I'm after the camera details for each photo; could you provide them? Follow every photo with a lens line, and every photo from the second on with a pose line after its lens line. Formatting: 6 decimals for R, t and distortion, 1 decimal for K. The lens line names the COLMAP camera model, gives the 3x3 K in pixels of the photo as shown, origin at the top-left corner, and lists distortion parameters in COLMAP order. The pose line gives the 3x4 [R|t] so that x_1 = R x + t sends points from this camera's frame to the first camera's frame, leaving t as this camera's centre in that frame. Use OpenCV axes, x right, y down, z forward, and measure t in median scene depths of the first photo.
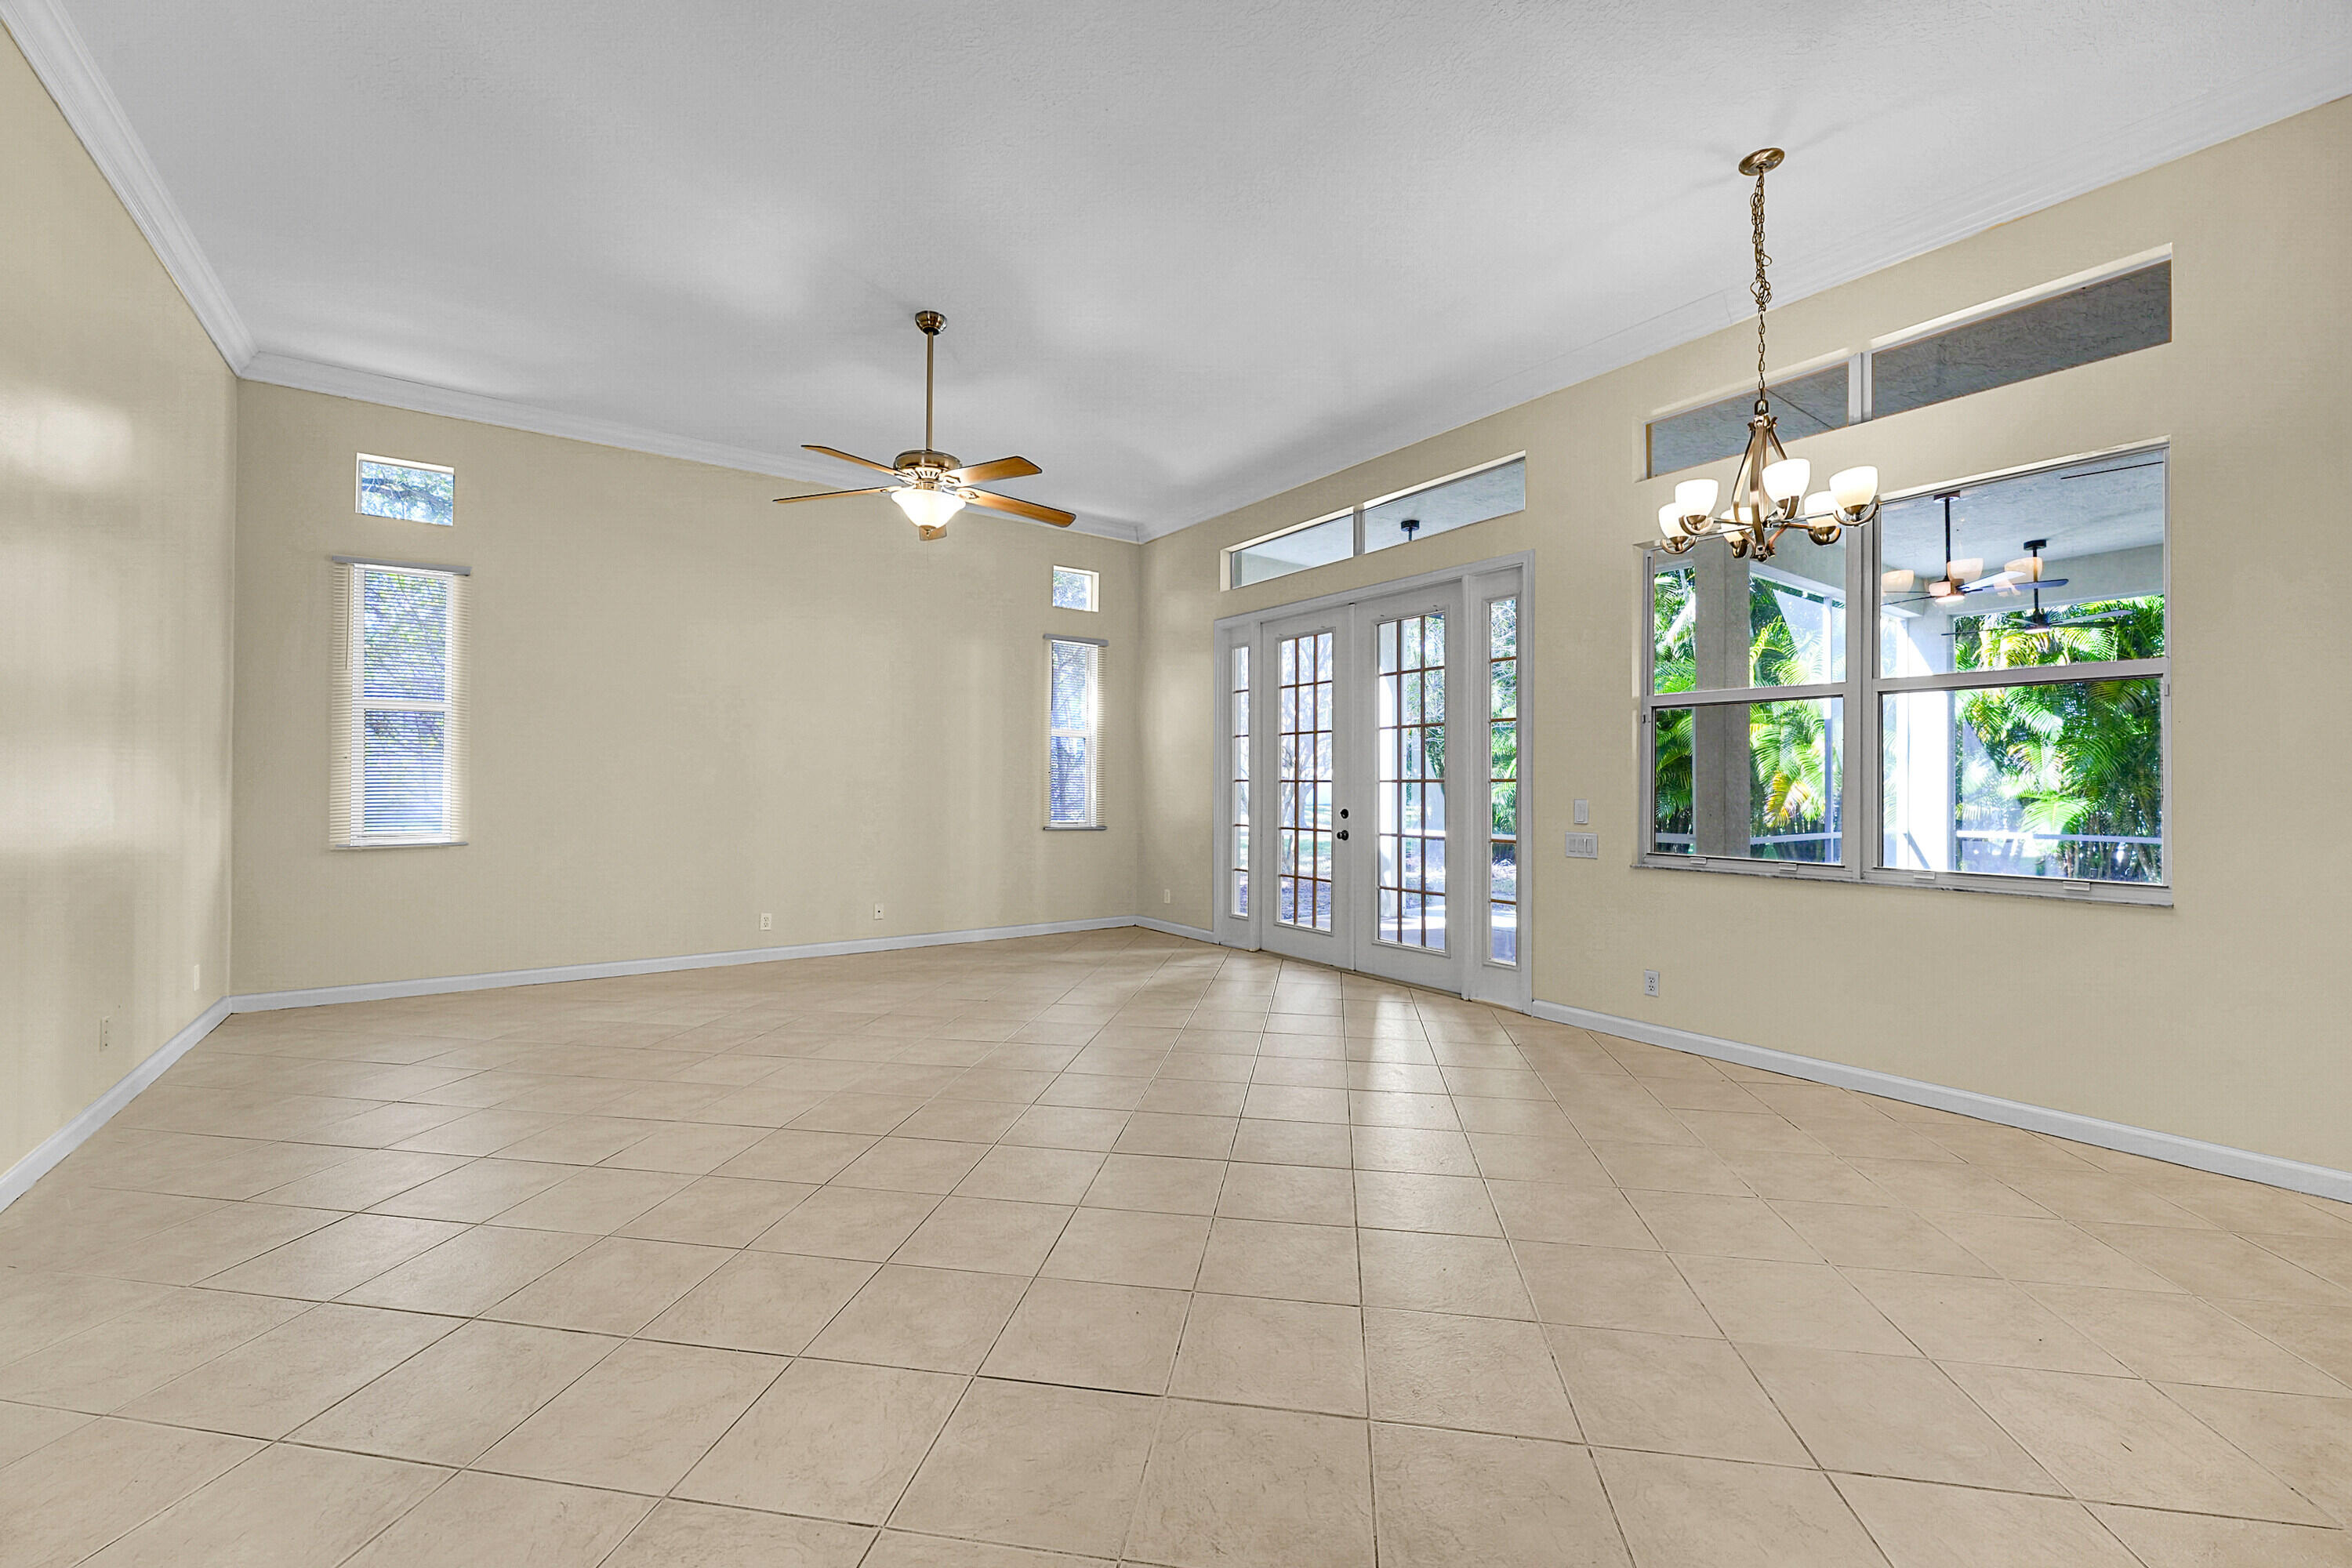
lens RADIAL K [[940.1, 0, 1184.8], [0, 940.1, 783.1], [0, 0, 1]] dist [-0.000247, 0.000118]
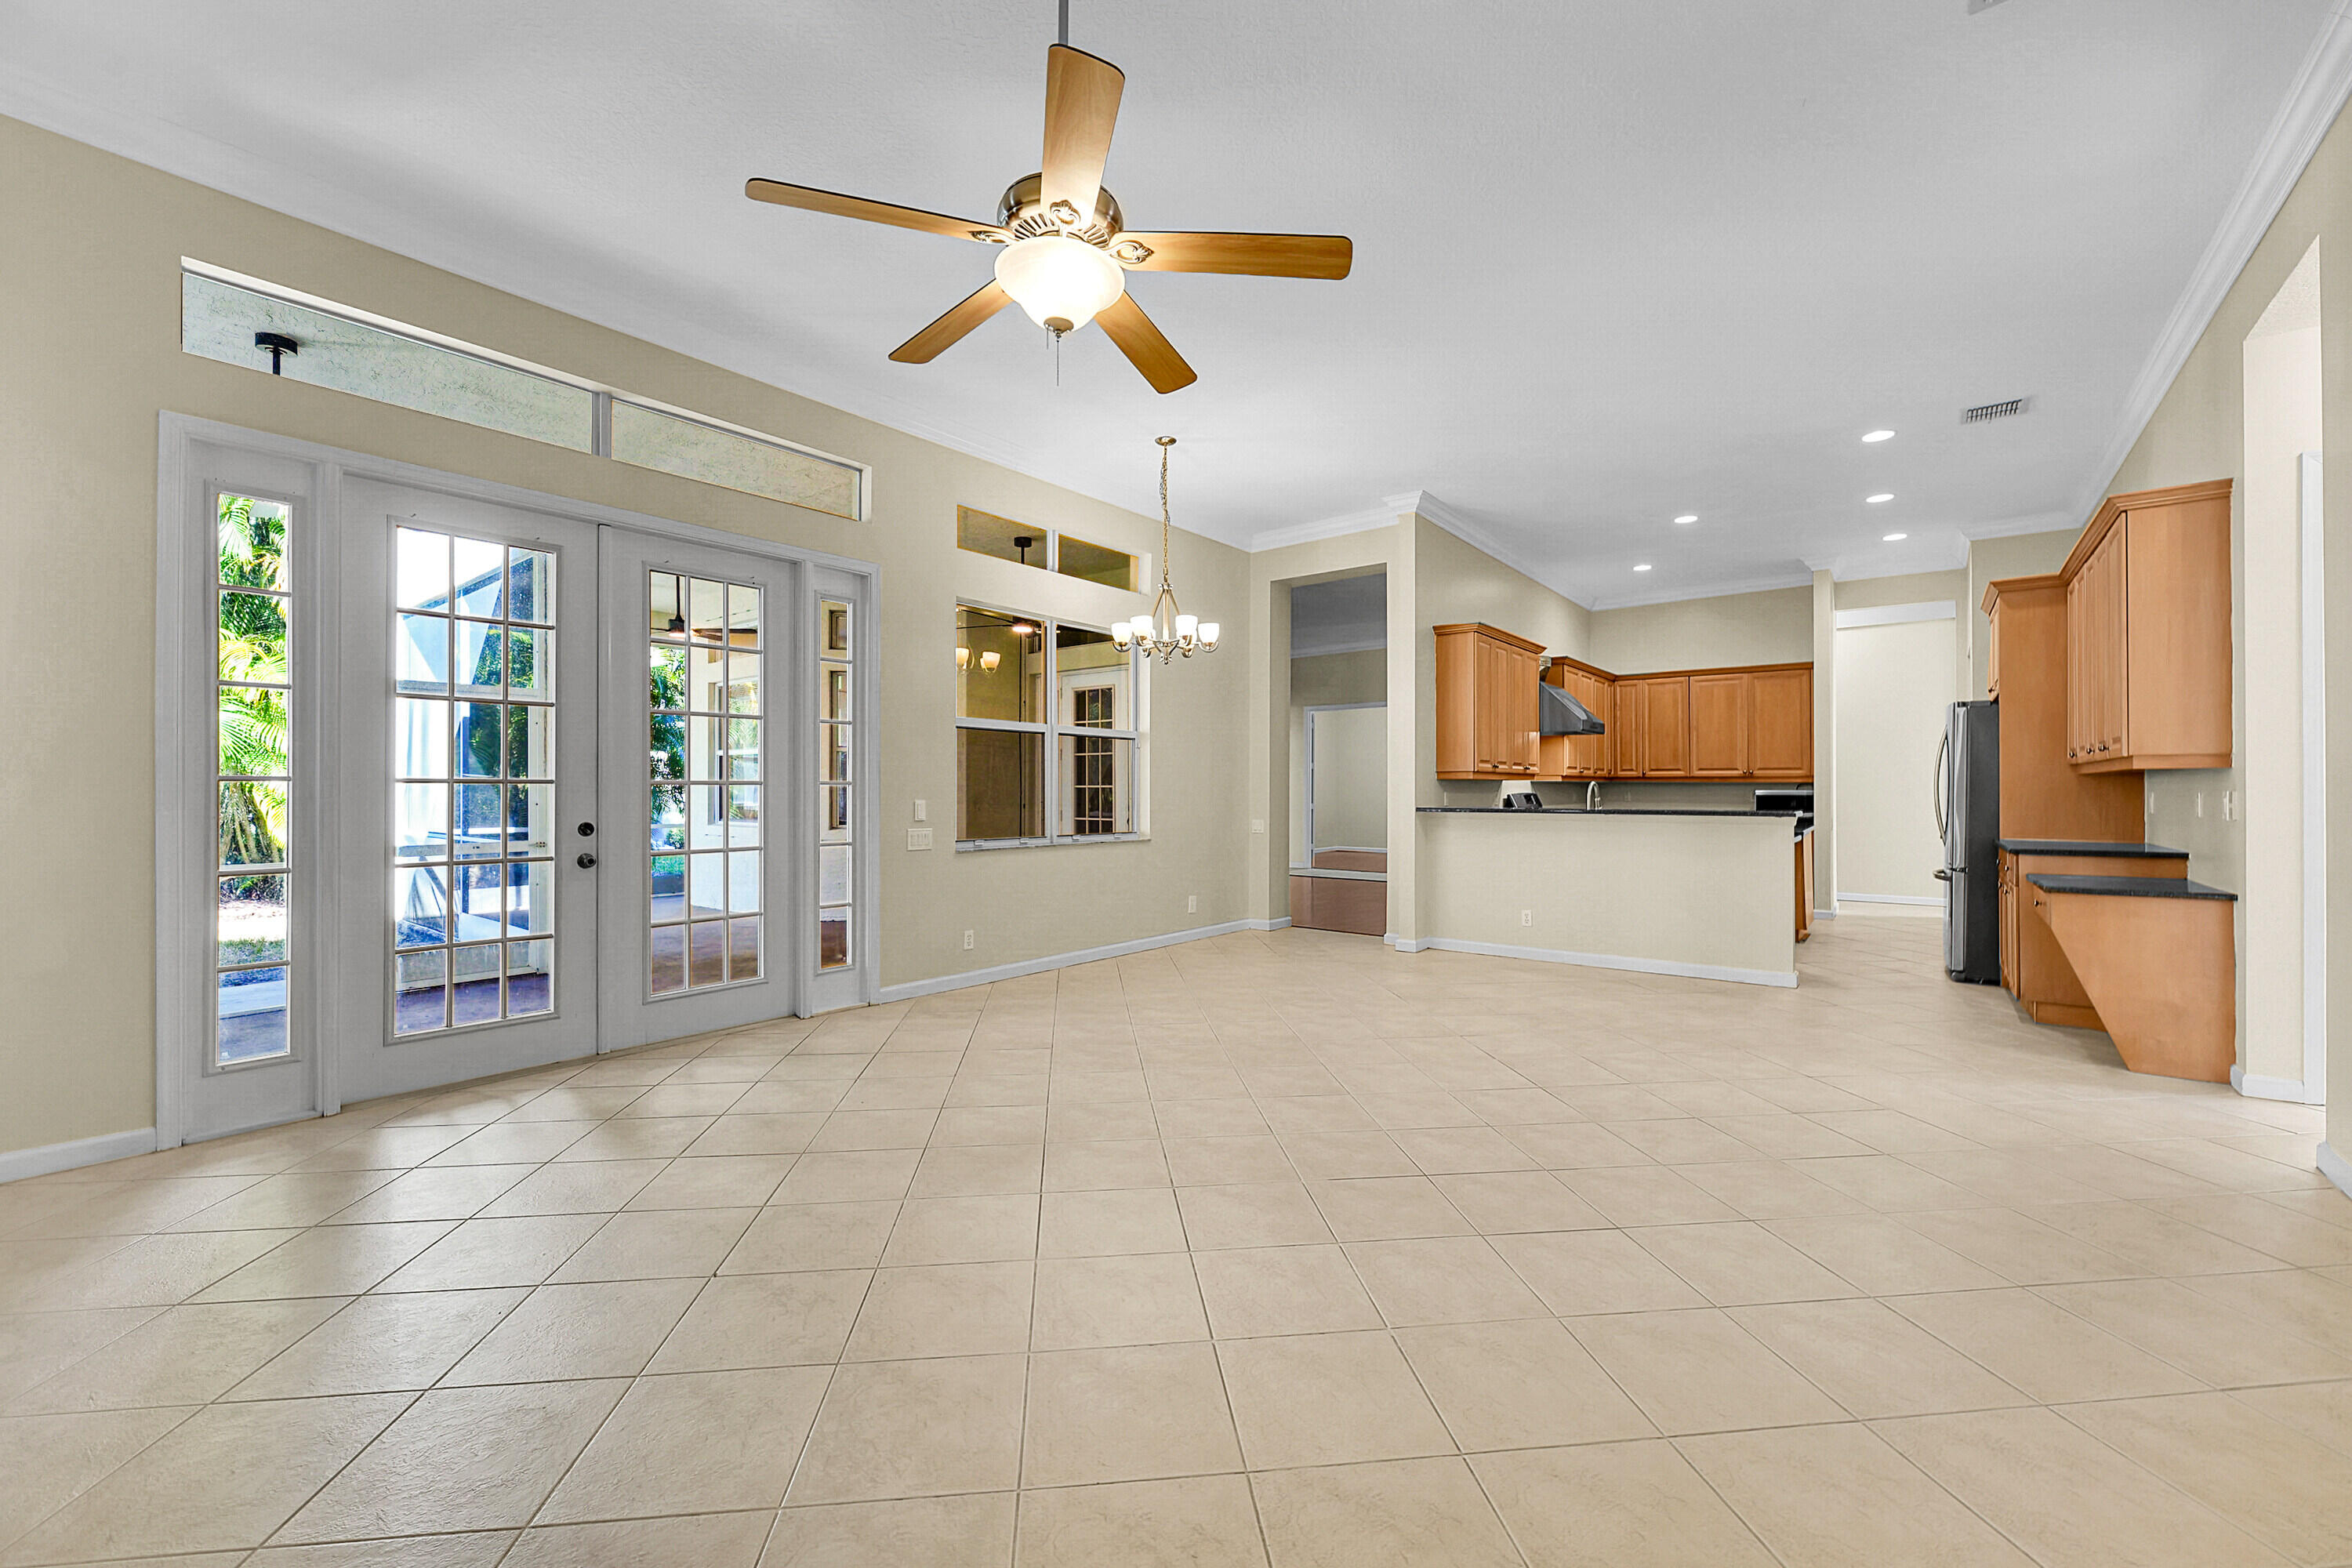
lens RADIAL K [[913.4, 0, 1180.5], [0, 913.4, 791.3], [0, 0, 1]] dist [-0.001052, -0.000064]
pose [[-0.255161, -0.003077, 0.966894, -0.576187], [-0.006871, 0.999975, 0.001369, 0.001038], [-0.966874, -0.006295, -0.255175, 0.753520]]
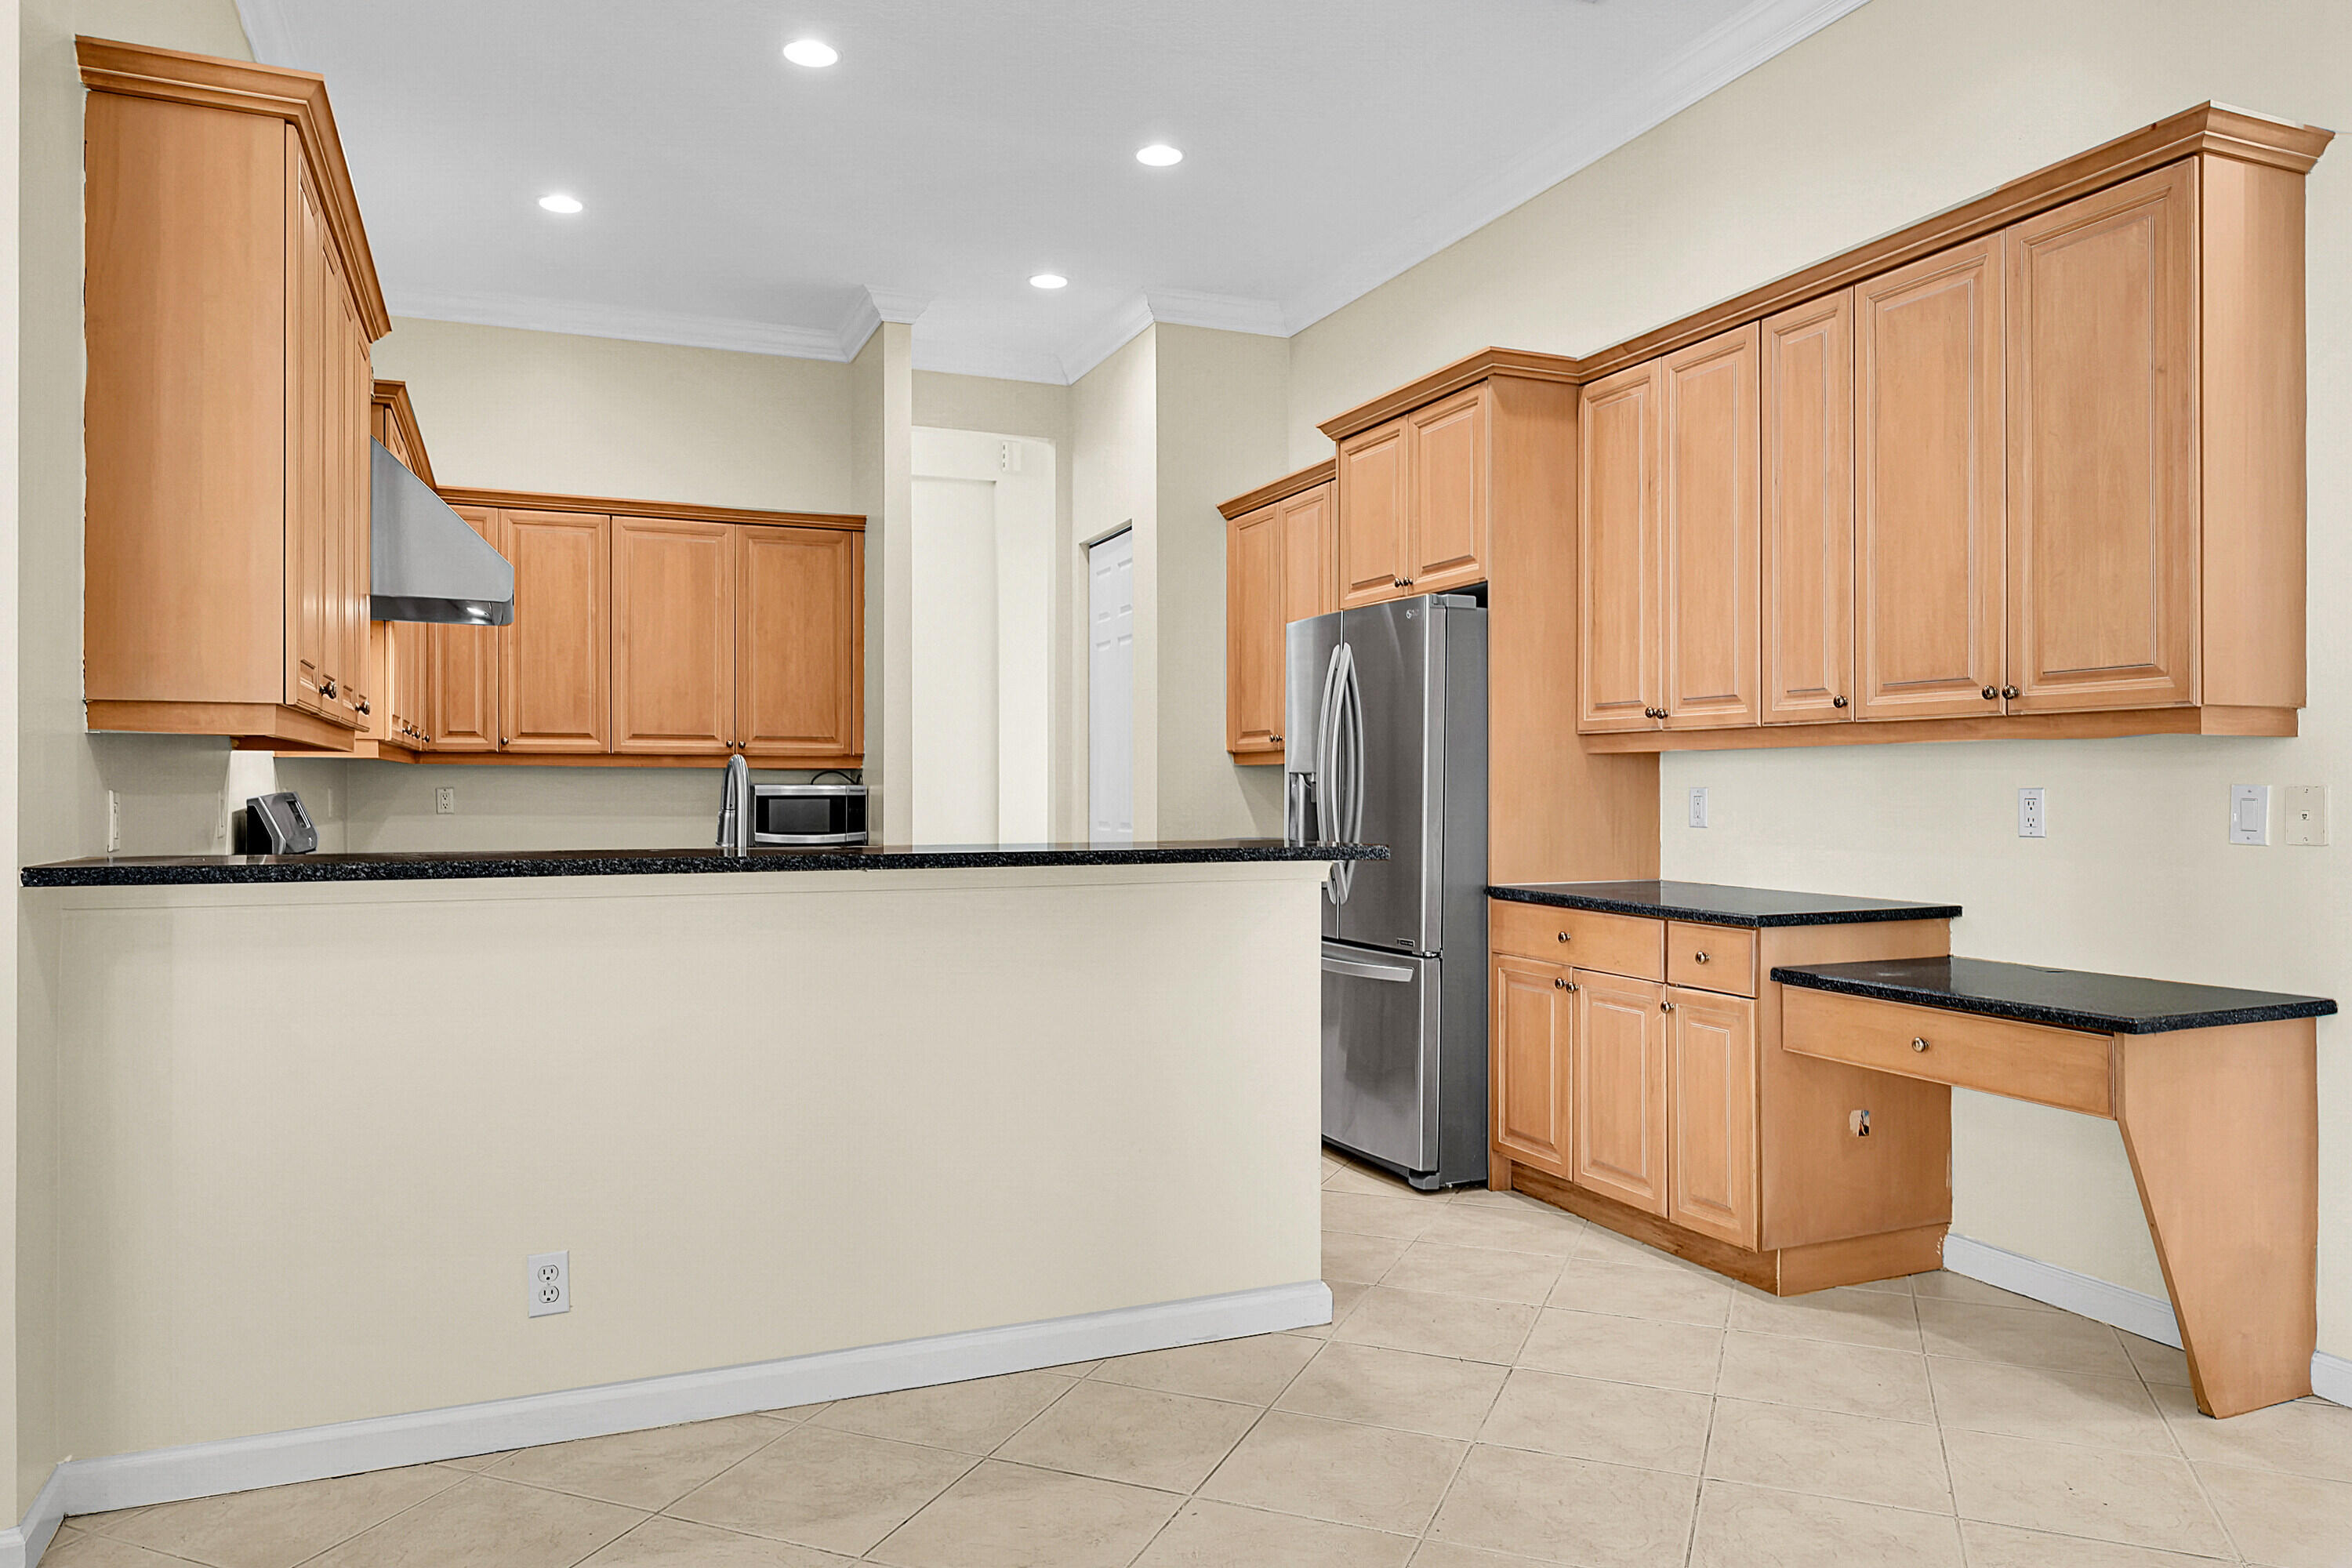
lens RADIAL K [[1548.0, 0, 1176.0], [0, 1548.0, 784.0], [0, 0, 1]] dist [0.004409, 0.001476]
pose [[-0.971284, -0.001652, 0.237916, 0.058108], [-0.003640, 0.999962, -0.007916, 0.001920], [-0.237894, -0.008555, -0.971253, 0.497423]]
